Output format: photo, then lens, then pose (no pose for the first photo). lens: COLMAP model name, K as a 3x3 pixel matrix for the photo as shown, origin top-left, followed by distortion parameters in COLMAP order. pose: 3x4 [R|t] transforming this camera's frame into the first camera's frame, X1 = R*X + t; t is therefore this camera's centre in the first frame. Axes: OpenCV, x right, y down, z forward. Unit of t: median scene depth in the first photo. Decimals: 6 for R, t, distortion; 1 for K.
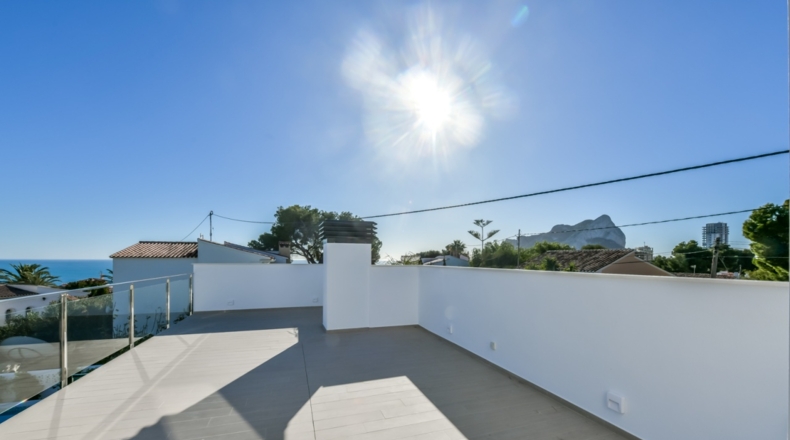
lens RADIAL K [[313.6, 0, 396.7], [0, 313.6, 259.4], [0, 0, 1]] dist [-0.008404, -0.000234]
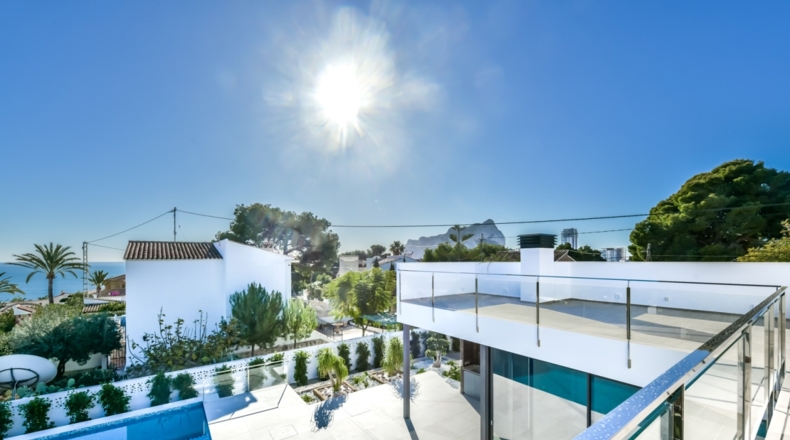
lens RADIAL K [[313.6, 0, 396.7], [0, 313.6, 259.4], [0, 0, 1]] dist [-0.008404, -0.000234]
pose [[0.956317, -0.008028, 0.292223, -0.182612], [0.007797, 0.999968, 0.001955, -0.000521], [-0.292229, 0.000409, 0.956348, -0.041016]]
